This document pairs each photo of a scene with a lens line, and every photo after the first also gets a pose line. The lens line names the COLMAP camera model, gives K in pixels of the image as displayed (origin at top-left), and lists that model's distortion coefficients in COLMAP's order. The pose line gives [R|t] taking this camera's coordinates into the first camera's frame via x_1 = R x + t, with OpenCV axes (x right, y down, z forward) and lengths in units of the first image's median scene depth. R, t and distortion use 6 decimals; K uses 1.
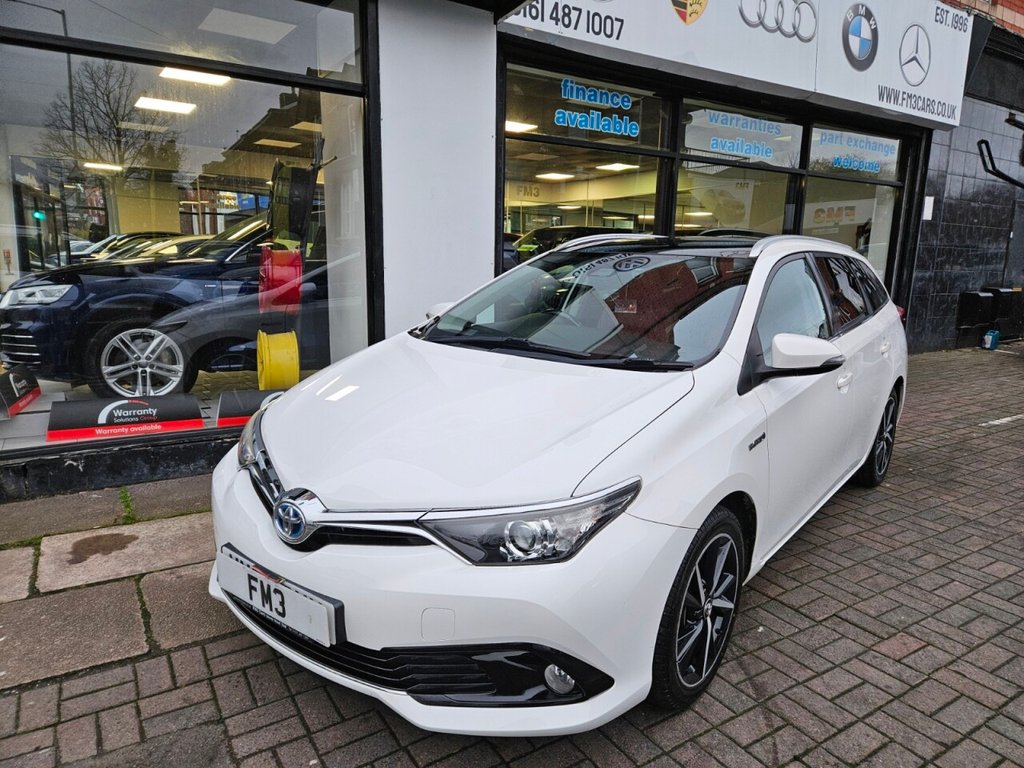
lens RADIAL K [[679.0, 0, 520.8], [0, 679.0, 388.9], [0, 0, 1]] dist [0.077327, -0.061783]
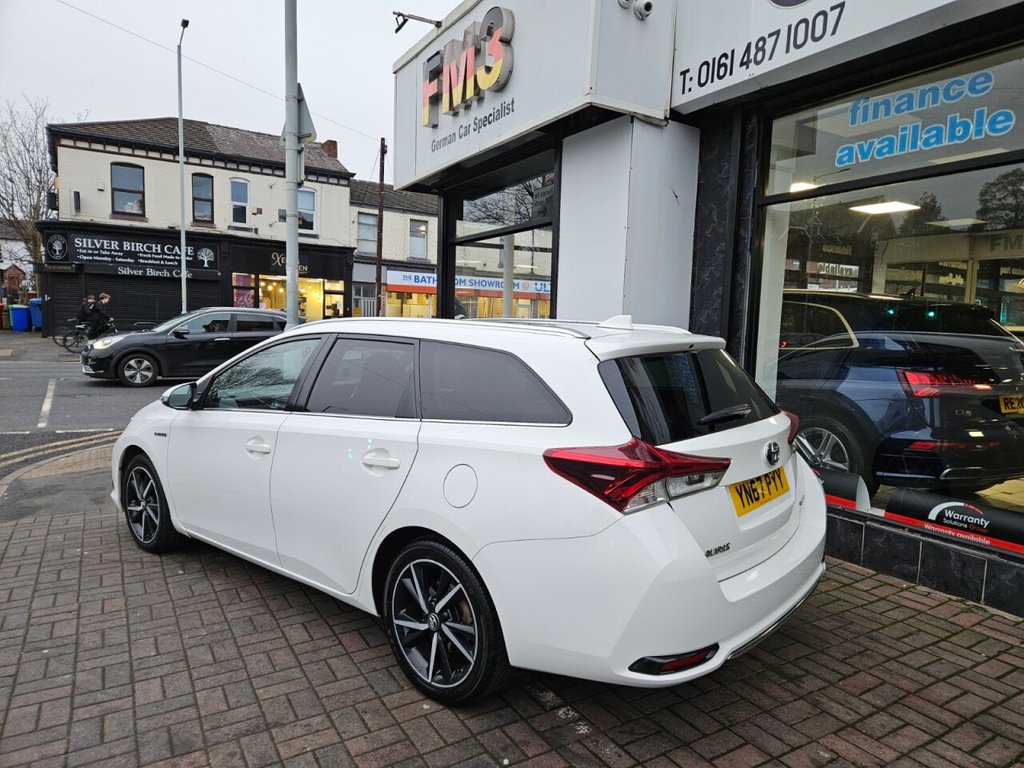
lens RADIAL K [[679.0, 0, 510.6], [0, 679.0, 380.3], [0, 0, 1]] dist [0.077327, -0.061783]
pose [[-0.042622, 0.062160, -0.997156, 0.926433], [-0.212287, 0.974709, 0.069834, -0.168064], [0.976277, 0.214660, -0.028348, 0.847446]]
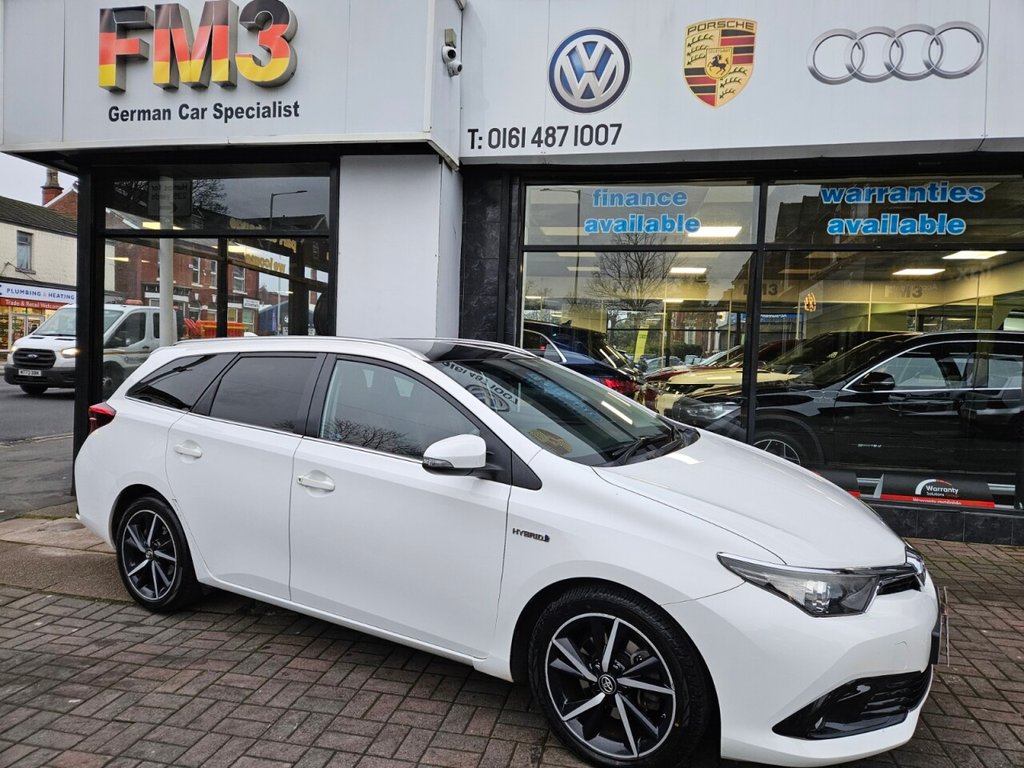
lens RADIAL K [[679.0, 0, 518.1], [0, 679.0, 377.3], [0, 0, 1]] dist [0.077327, -0.061783]
pose [[0.710400, 0.028702, -0.703213, 0.791382], [-0.152237, 0.981780, -0.113722, -0.059798], [0.687136, 0.187843, 0.701825, 0.318918]]
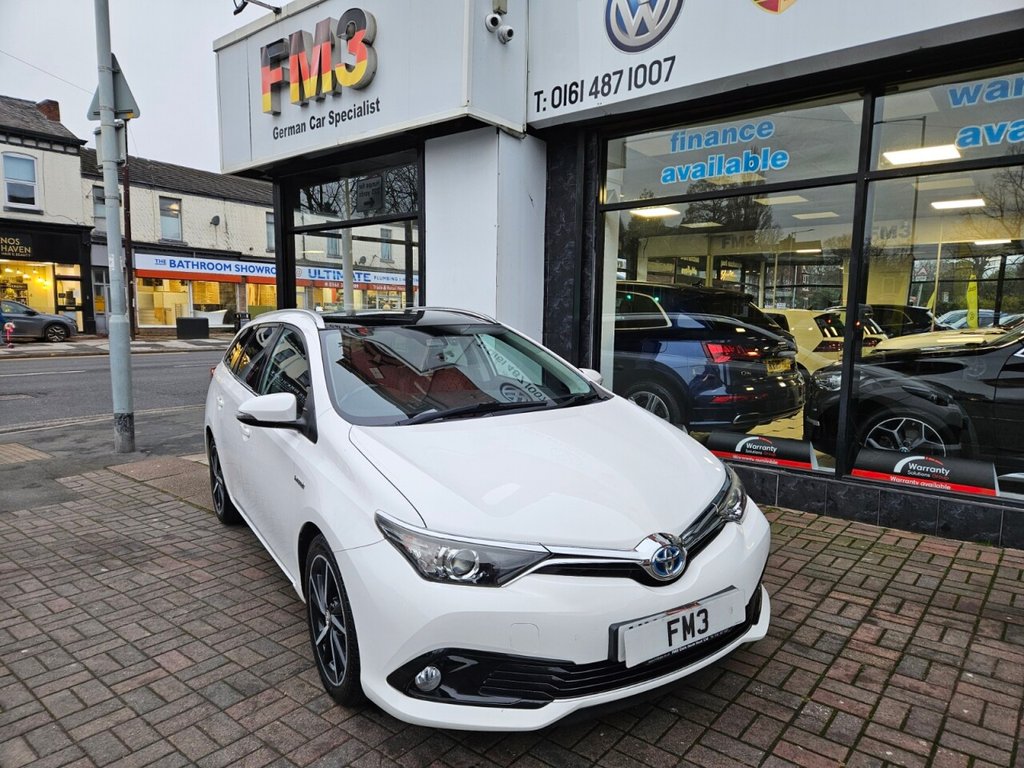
lens RADIAL K [[679.0, 0, 506.8], [0, 679.0, 392.9], [0, 0, 1]] dist [0.077327, -0.061783]
pose [[0.292301, 0.091748, -0.951915, 1.022075], [-0.181817, 0.982564, 0.038872, -0.127299], [0.938884, 0.161712, 0.303885, 0.661419]]
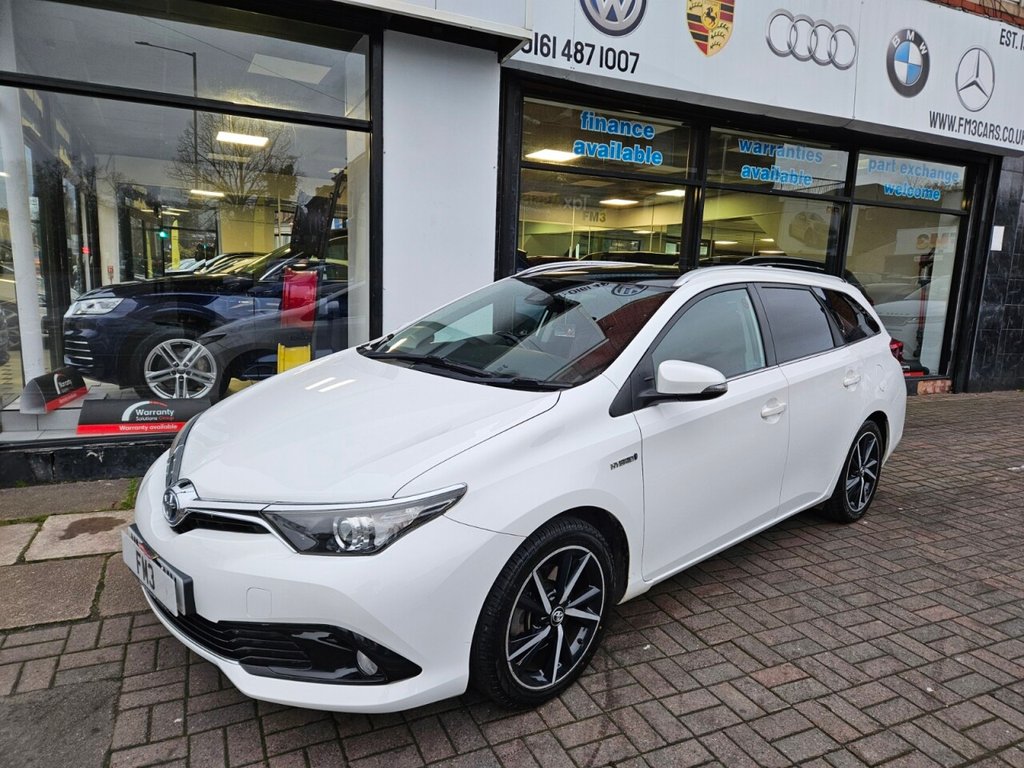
lens RADIAL K [[679.0, 0, 520.6], [0, 679.0, 391.4], [0, 0, 1]] dist [0.077327, -0.061783]
pose [[0.990092, 0.041057, -0.134283, 0.143766], [-0.044946, 0.998650, -0.026057, 0.001859], [0.133032, 0.031834, 0.990600, -0.025618]]
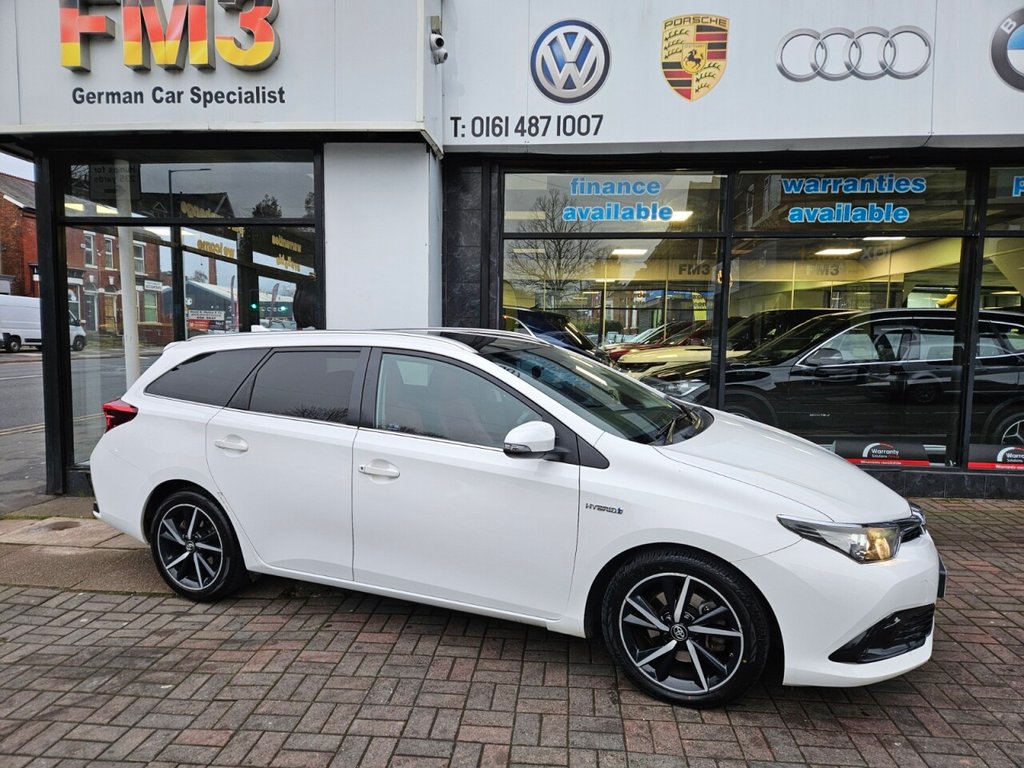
lens RADIAL K [[679.0, 0, 512.3], [0, 679.0, 394.9], [0, 0, 1]] dist [0.077327, -0.061783]
pose [[0.787721, 0.045281, -0.614366, 0.732227], [-0.113707, 0.990846, -0.072763, -0.048208], [0.605448, 0.127175, 0.785659, 0.205464]]
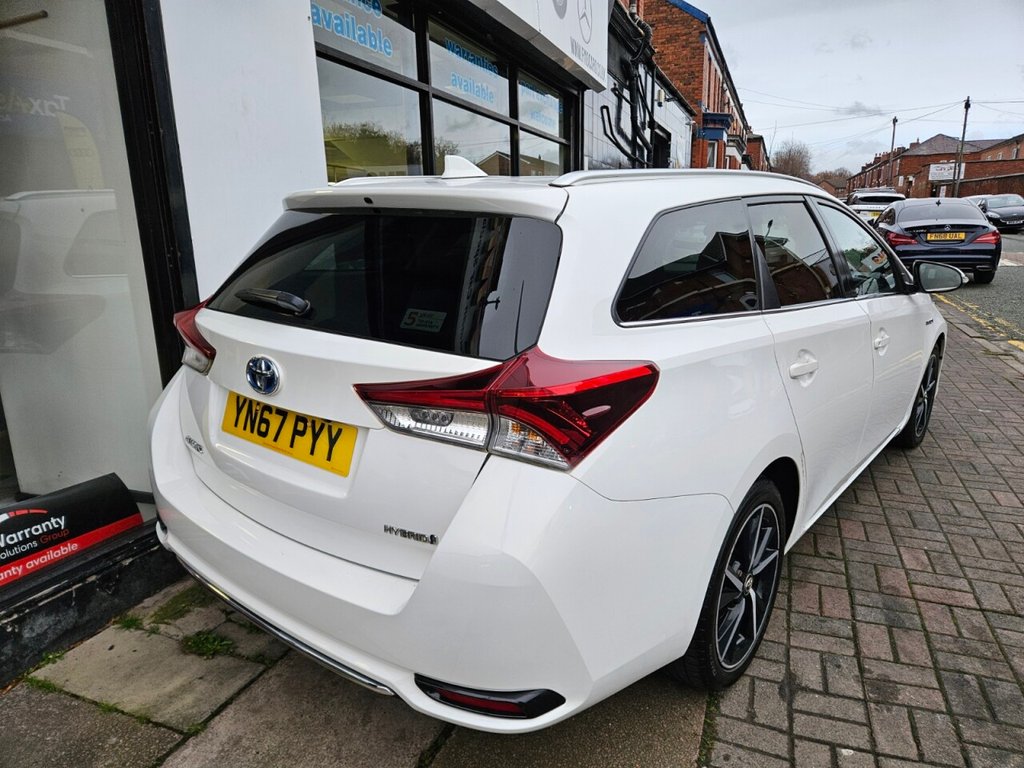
lens RADIAL K [[679.0, 0, 525.0], [0, 679.0, 394.8], [0, 0, 1]] dist [0.077327, -0.061783]
pose [[0.796455, -0.176927, 0.578235, -0.284961], [0.144486, 0.984222, 0.102136, -0.065316], [-0.587182, 0.002200, 0.809452, 0.355322]]
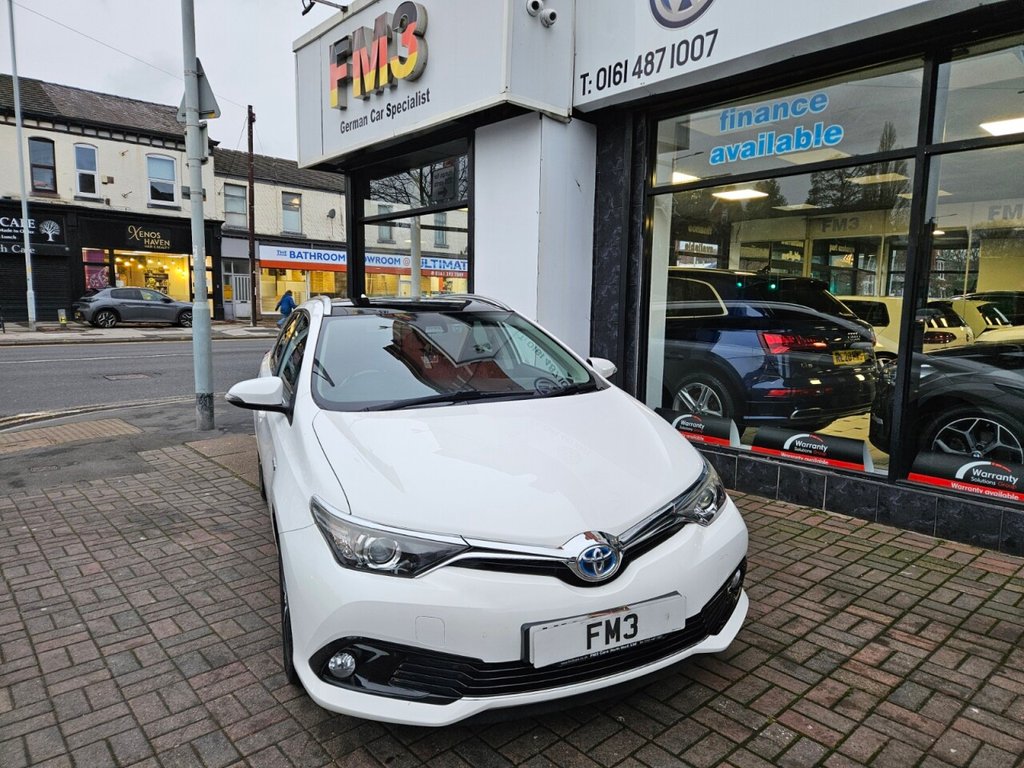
lens RADIAL K [[679.0, 0, 514.9], [0, 679.0, 380.7], [0, 0, 1]] dist [0.077327, -0.061783]
pose [[0.143999, 0.095787, -0.984931, 1.036415], [-0.193229, 0.978867, 0.066947, -0.148570], [0.970529, 0.180677, 0.159465, 0.772976]]
